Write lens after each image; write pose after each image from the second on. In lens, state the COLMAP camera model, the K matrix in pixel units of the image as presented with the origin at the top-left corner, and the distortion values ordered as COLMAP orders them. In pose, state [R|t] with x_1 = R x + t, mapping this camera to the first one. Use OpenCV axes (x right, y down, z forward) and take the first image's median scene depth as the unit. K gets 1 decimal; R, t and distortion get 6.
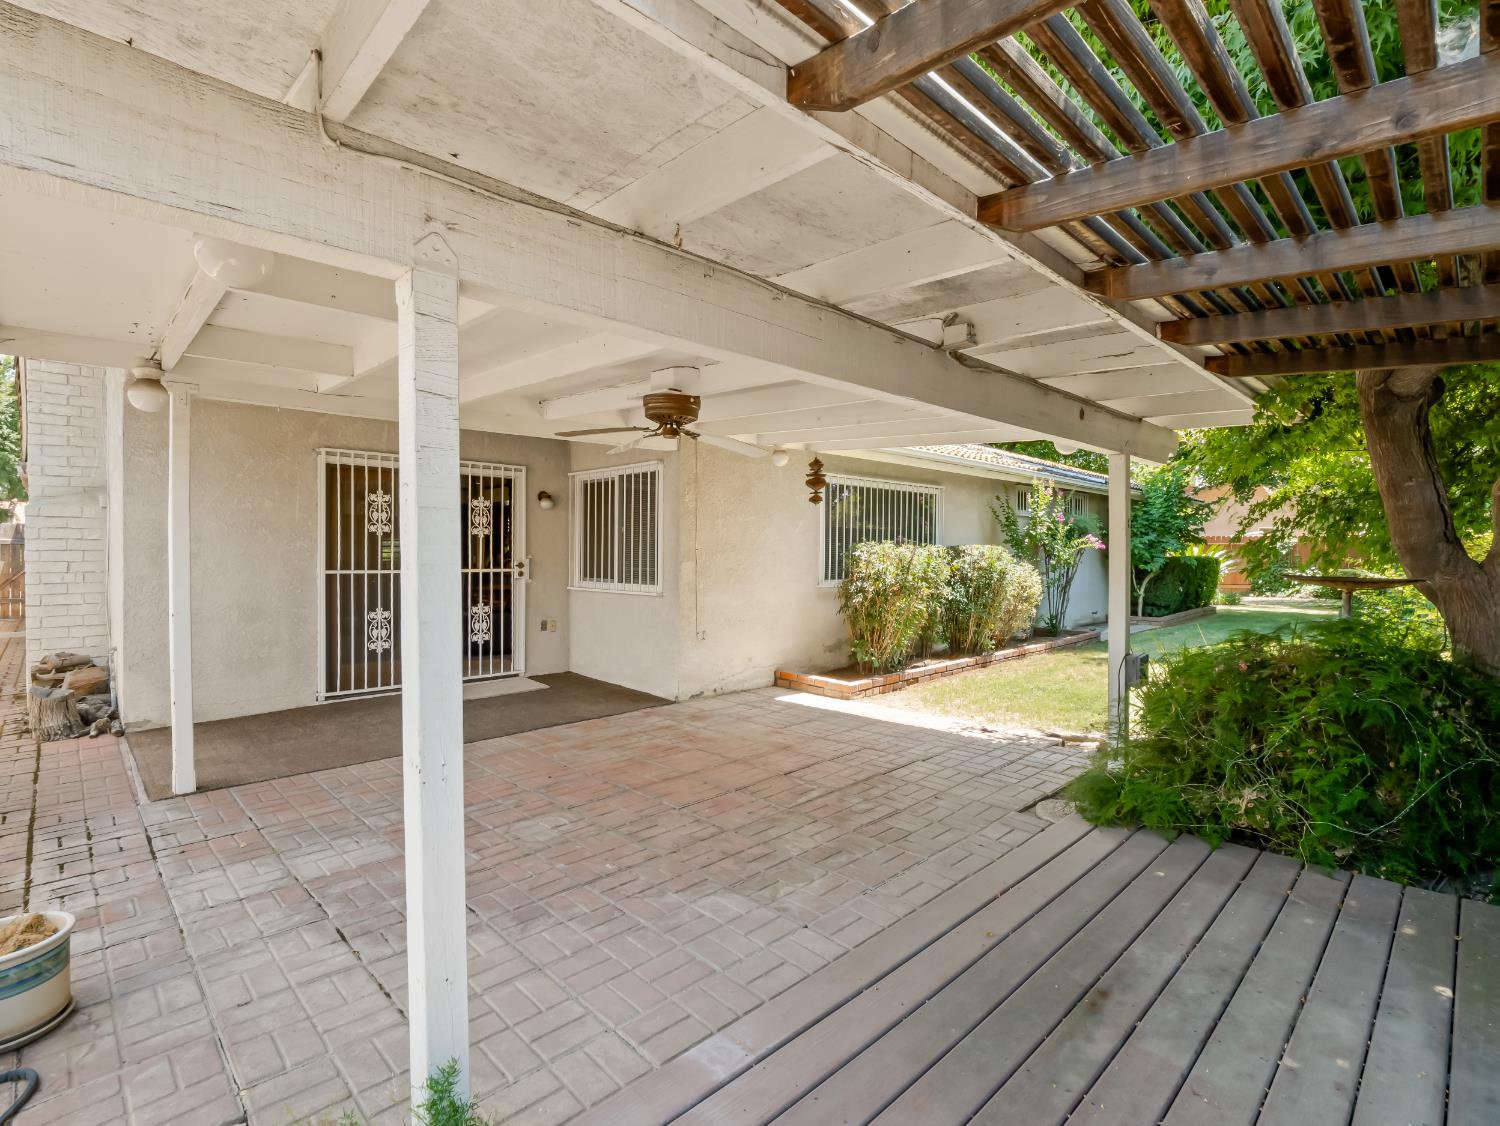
lens RADIAL K [[724.1, 0, 759.9], [0, 724.1, 558.9], [0, 0, 1]] dist [-0.021298, 0.000541]
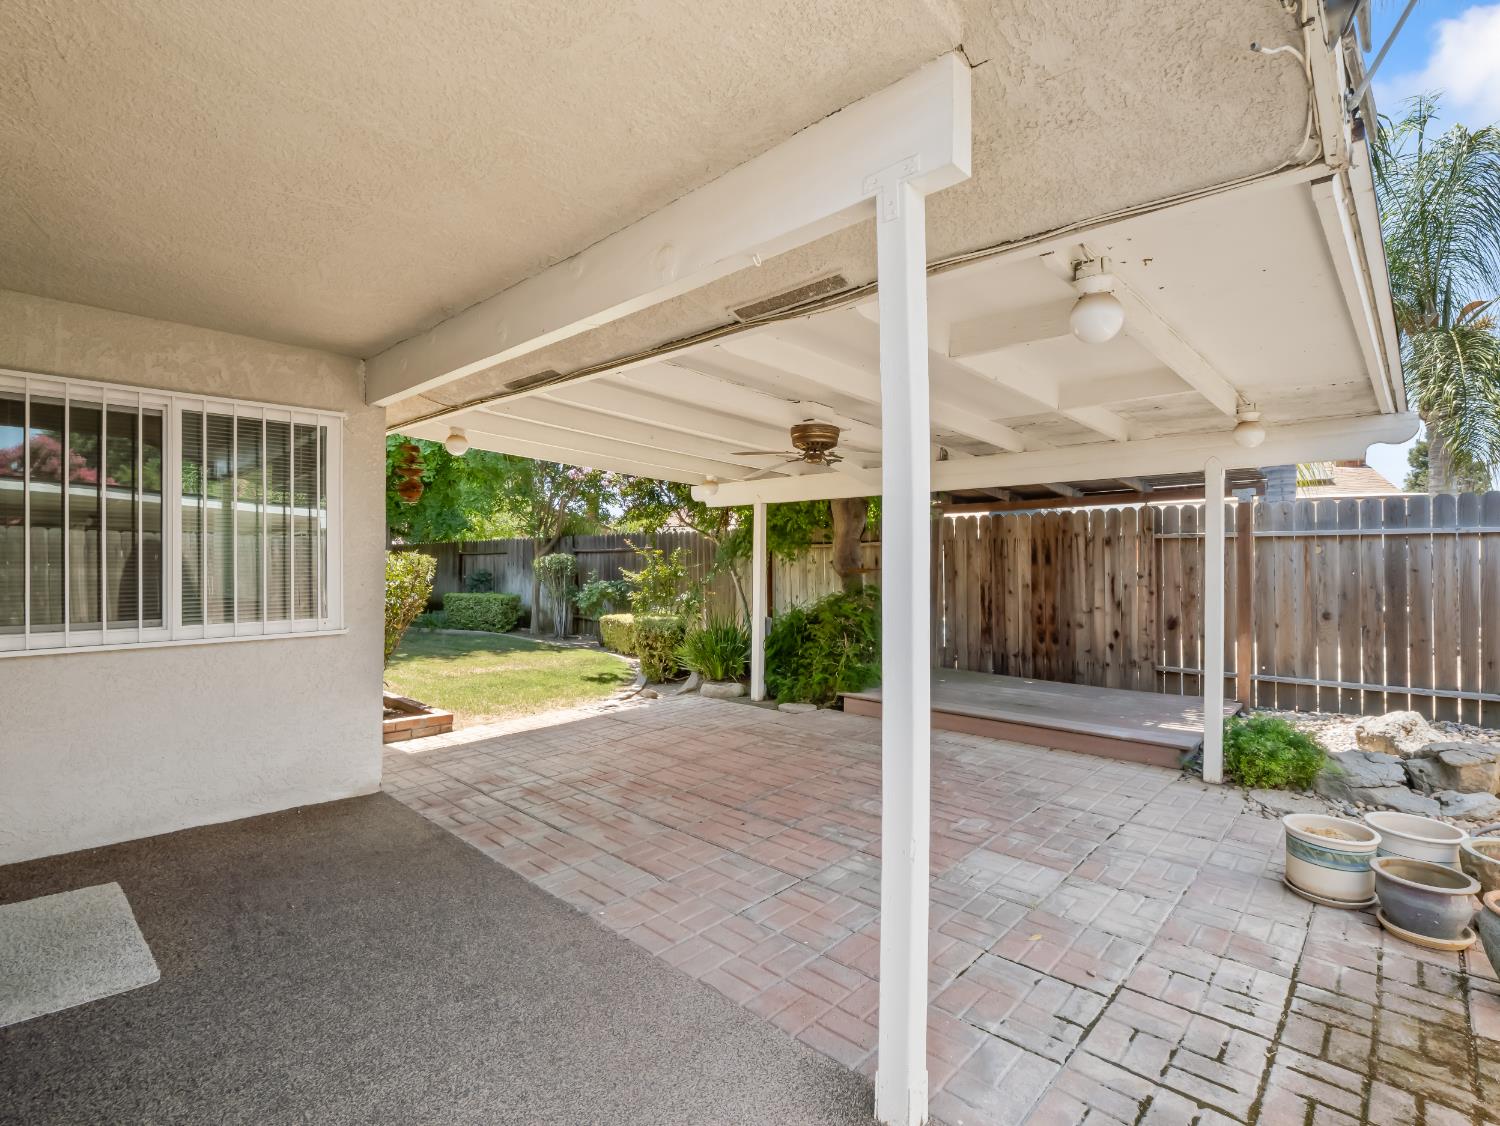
lens RADIAL K [[719.2, 0, 741.7], [0, 719.2, 562.4], [0, 0, 1]] dist [-0.025129, -0.000317]
pose [[-0.020685, -0.009349, 0.999742, -1.458976], [0.016199, 0.999822, 0.009685, -0.017973], [-0.999655, 0.016395, -0.020530, 1.305750]]
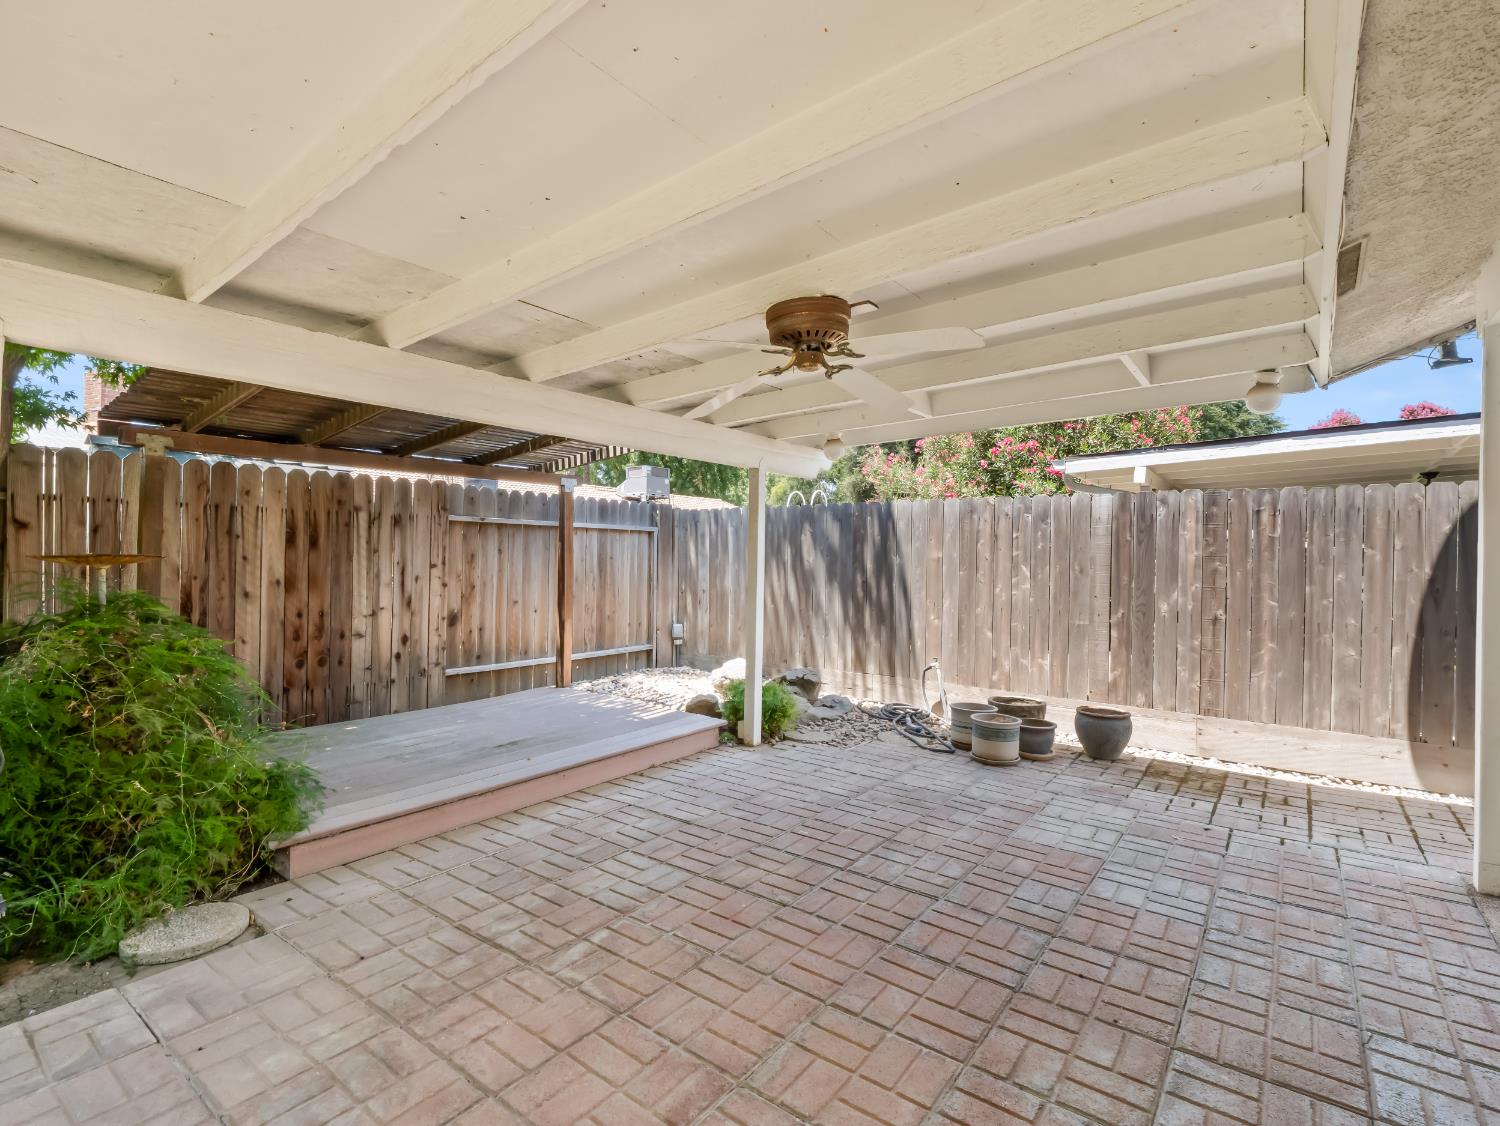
lens RADIAL K [[719.2, 0, 741.7], [0, 719.2, 562.4], [0, 0, 1]] dist [-0.025129, -0.000317]
pose [[-0.991334, -0.017681, -0.130168, 0.029570], [-0.020799, 0.999527, 0.022634, -0.000112], [0.129706, 0.025145, -0.991234, 1.875464]]
